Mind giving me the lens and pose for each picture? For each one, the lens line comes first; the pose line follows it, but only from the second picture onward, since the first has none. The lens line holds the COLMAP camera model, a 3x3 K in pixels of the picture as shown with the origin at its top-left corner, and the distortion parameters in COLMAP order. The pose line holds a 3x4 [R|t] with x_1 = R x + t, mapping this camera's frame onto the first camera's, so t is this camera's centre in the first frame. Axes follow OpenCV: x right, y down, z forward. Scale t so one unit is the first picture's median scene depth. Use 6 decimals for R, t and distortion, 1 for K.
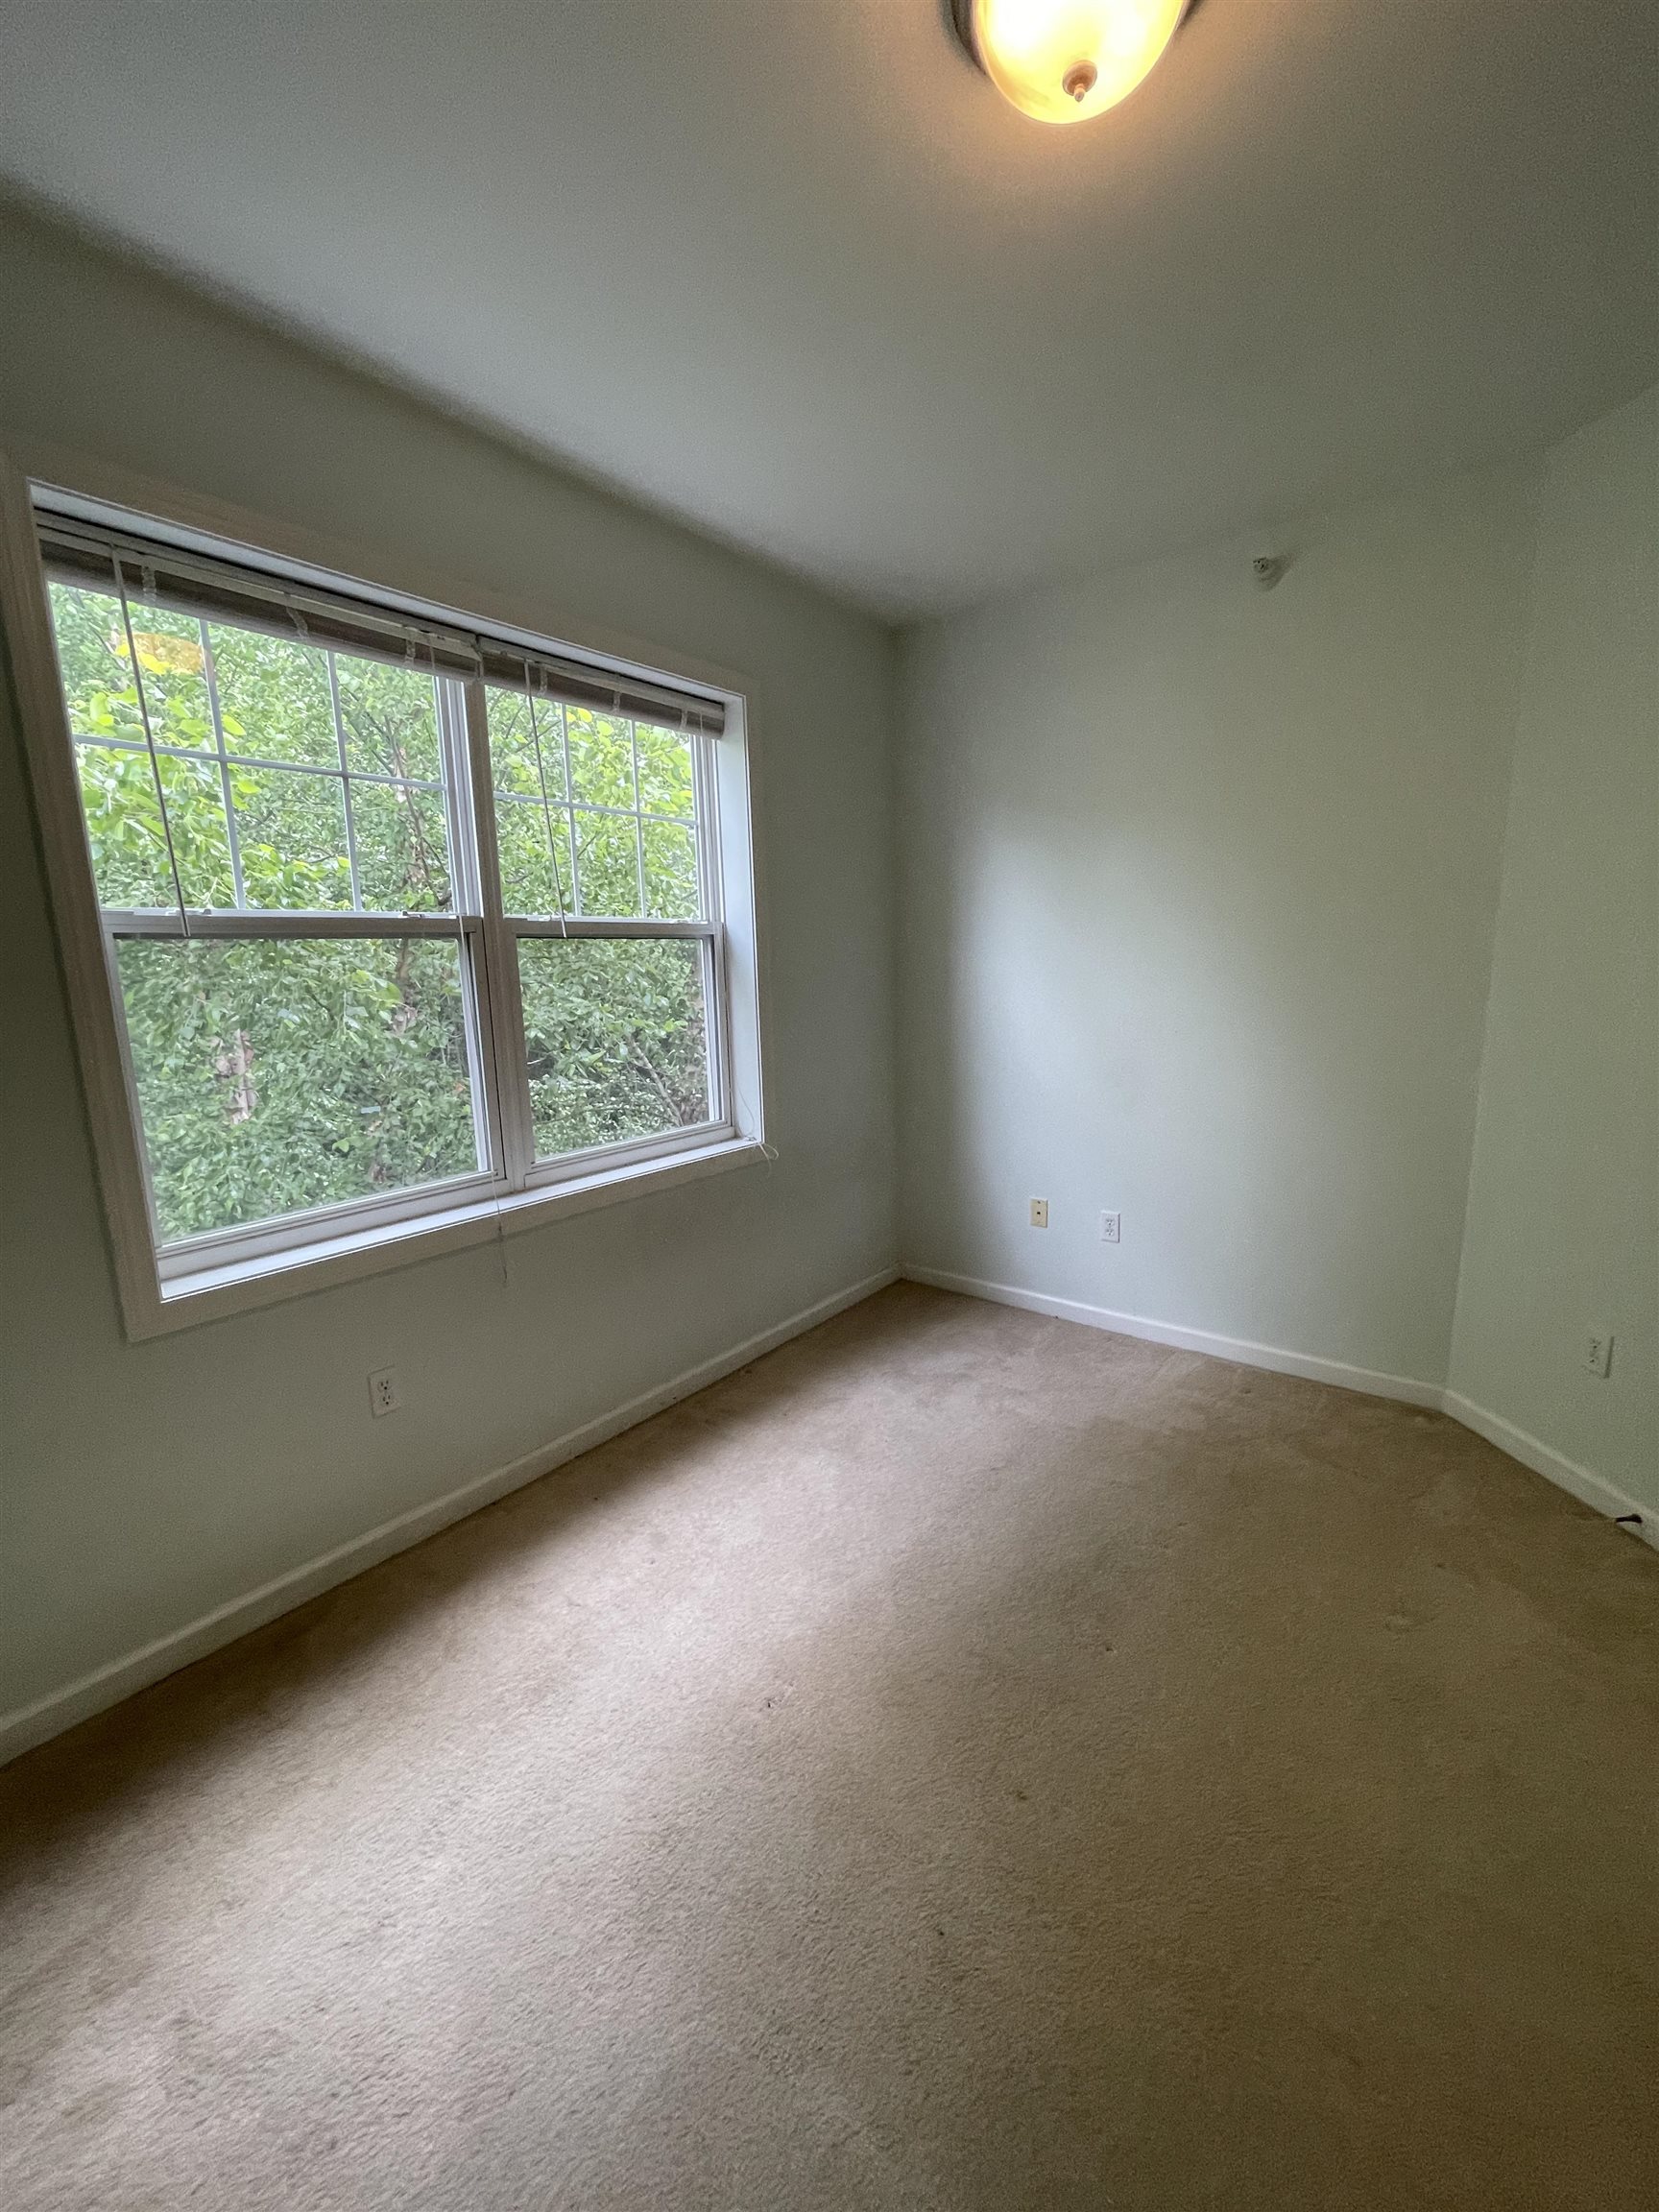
lens RADIAL K [[893.2, 0, 838.5], [0, 893.2, 1107.1], [0, 0, 1]] dist [-0.016426, 0.006978]
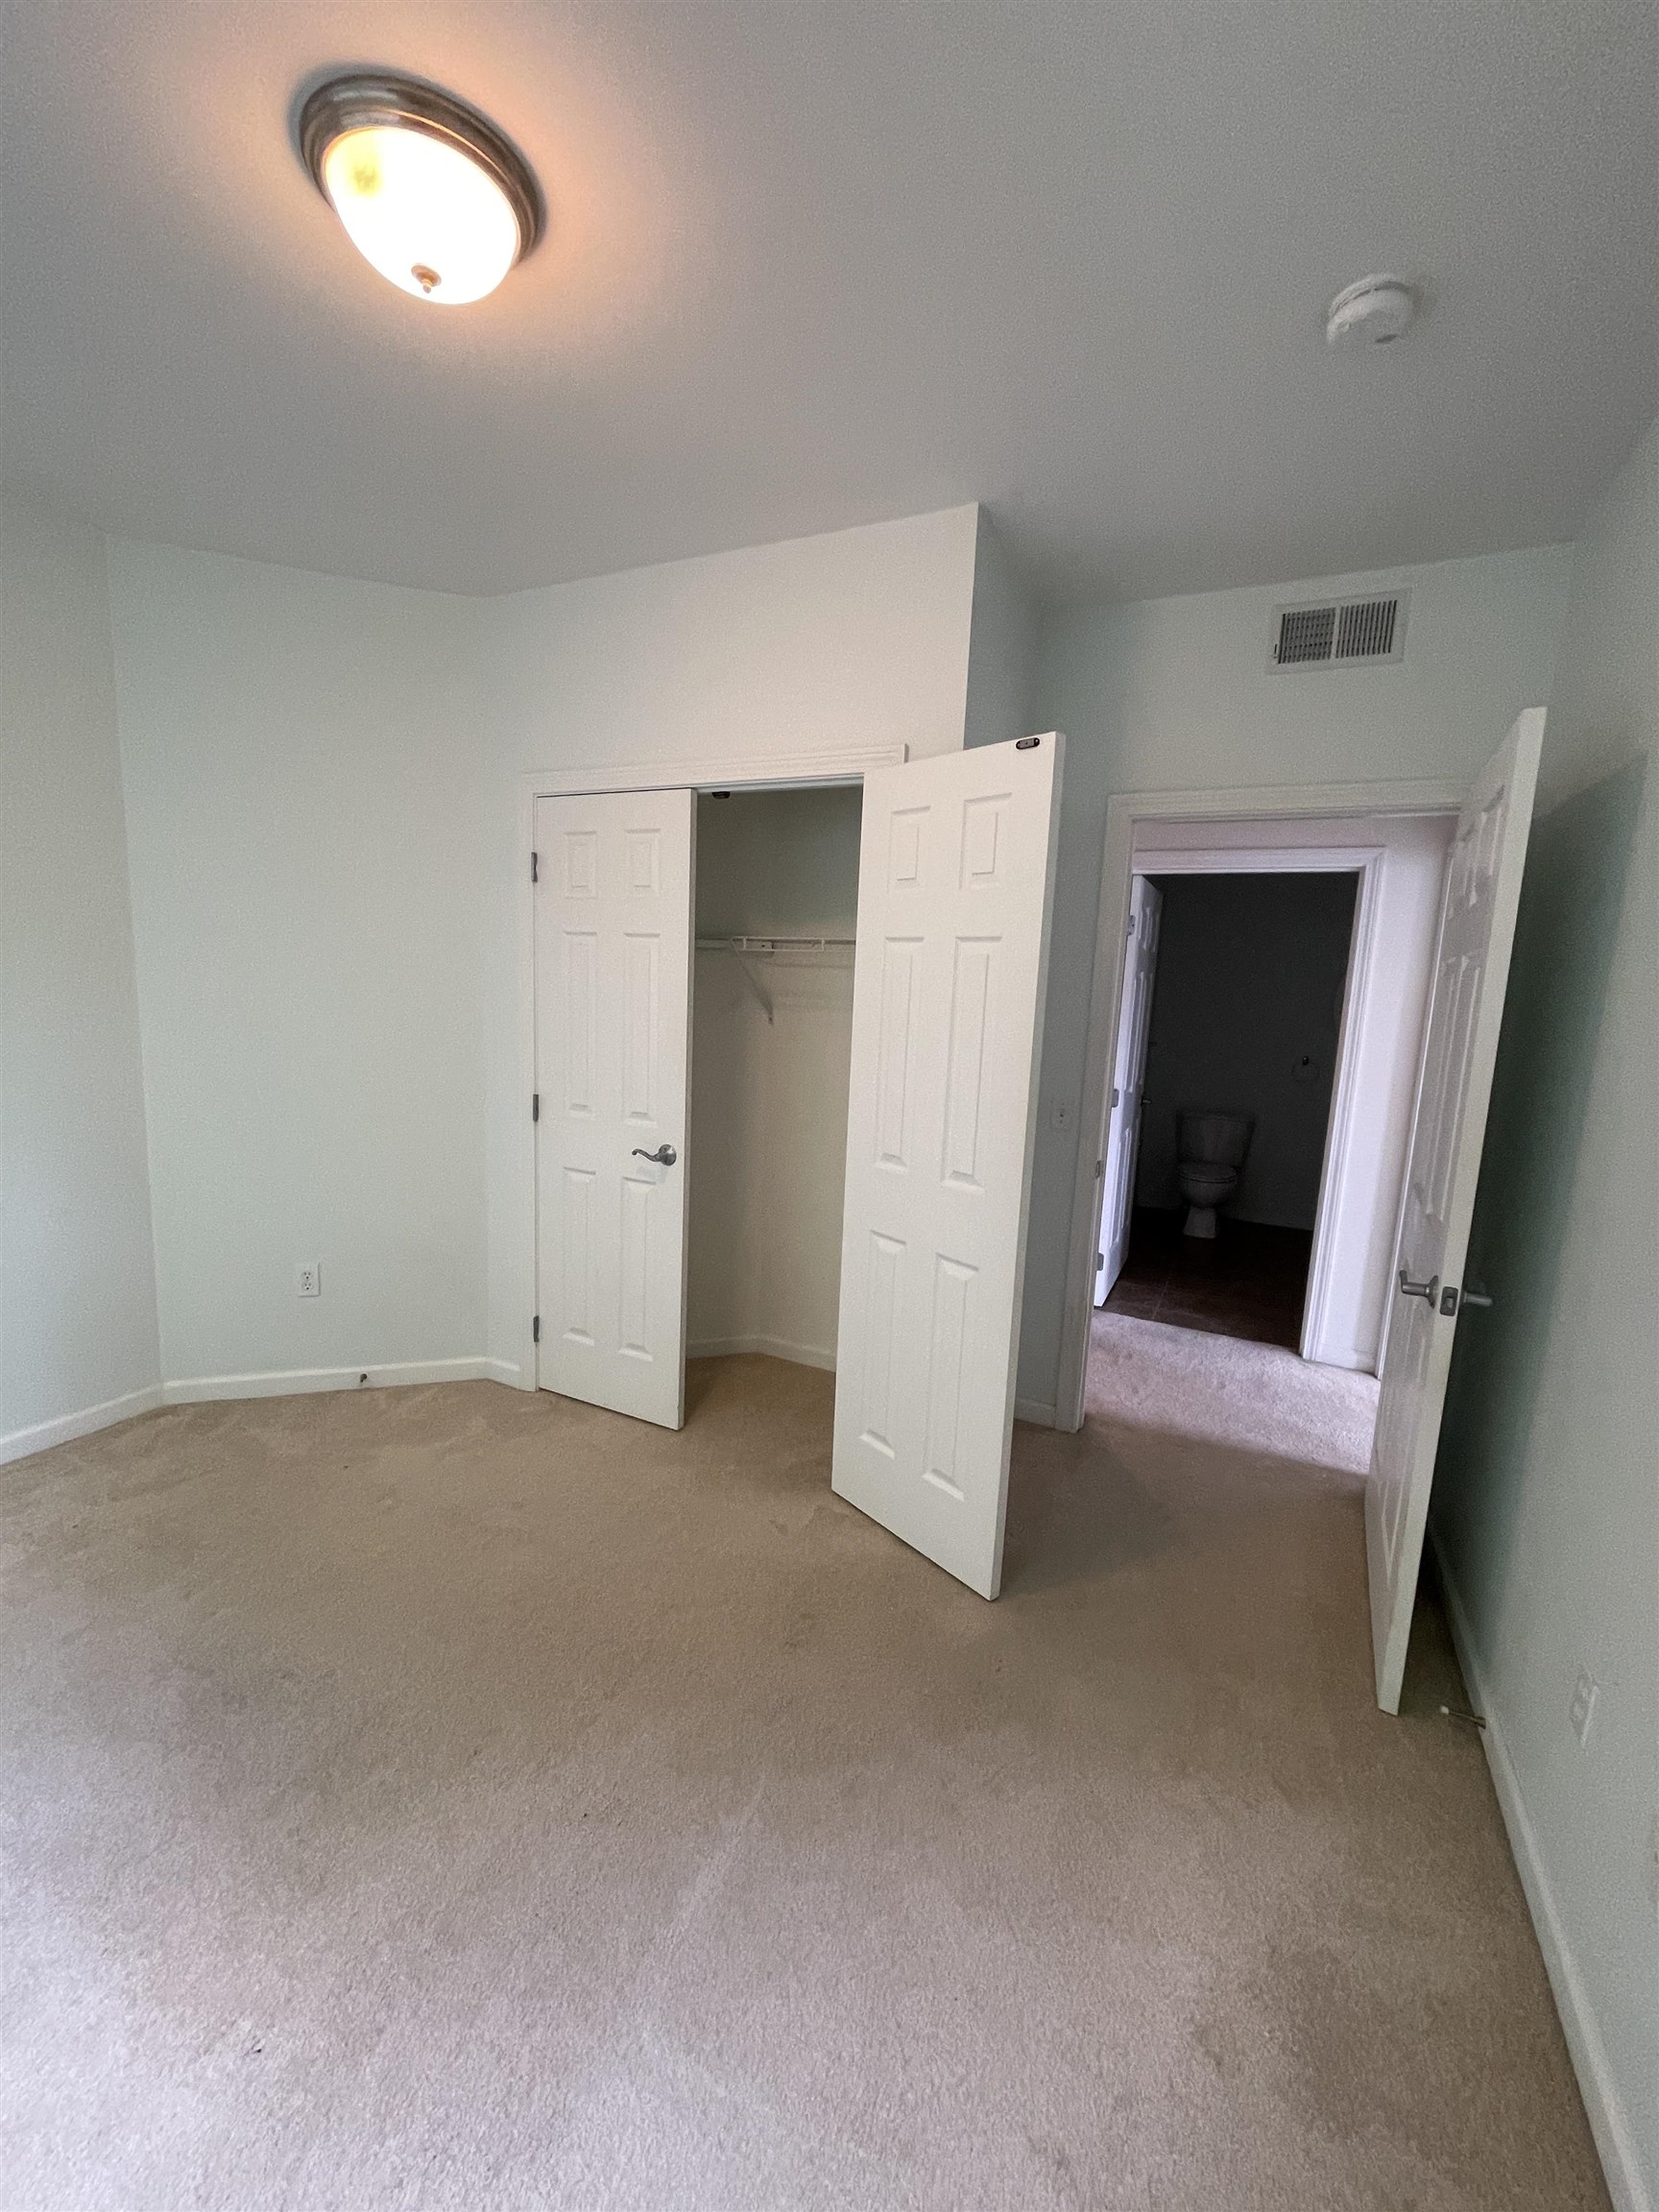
lens RADIAL K [[886.2, 0, 832.6], [0, 886.2, 1107.9], [0, 0, 1]] dist [0.012605, -0.016132]
pose [[-0.205425, -0.124221, 0.970757, -0.514932], [0.127422, 0.980074, 0.152377, -0.073424], [-0.970342, 0.154998, -0.185503, 0.394592]]
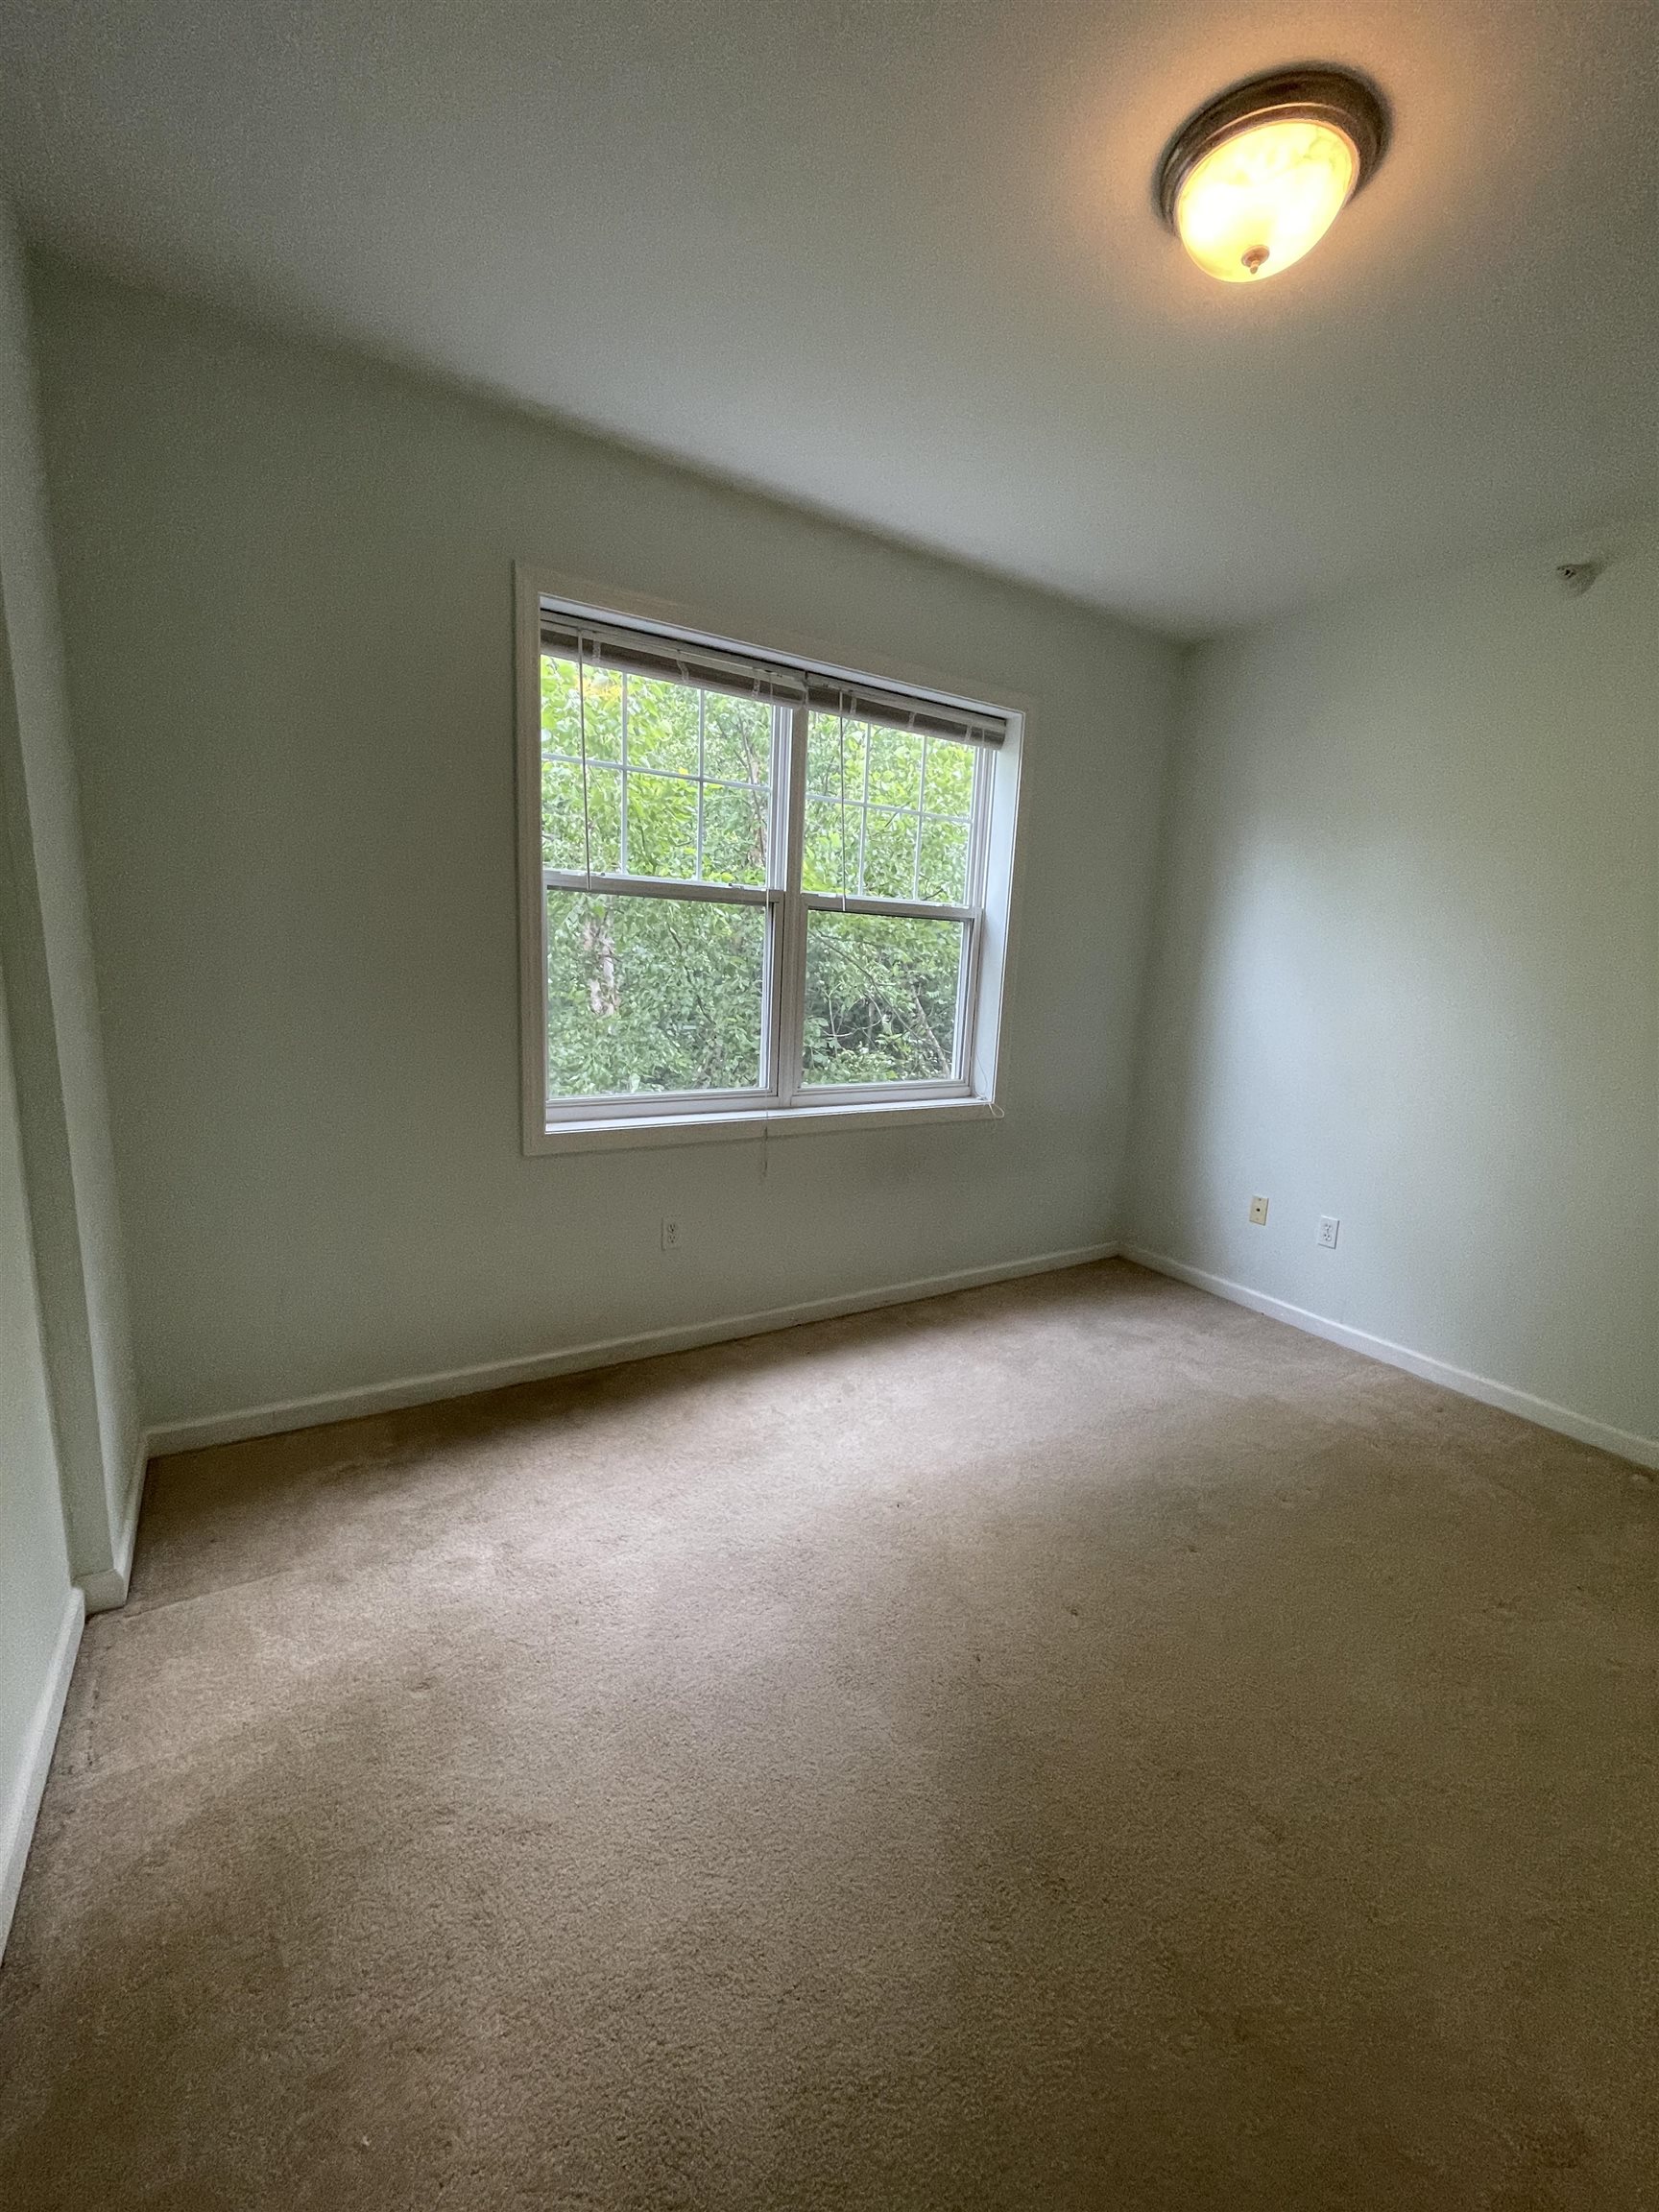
lens RADIAL K [[886.2, 0, 832.6], [0, 886.2, 1107.9], [0, 0, 1]] dist [0.012605, -0.016132]
pose [[0.934757, 0.129868, -0.330701, 0.125642], [-0.128949, 0.991341, 0.024819, 0.055669], [0.331061, 0.019444, 0.943409, -0.177642]]
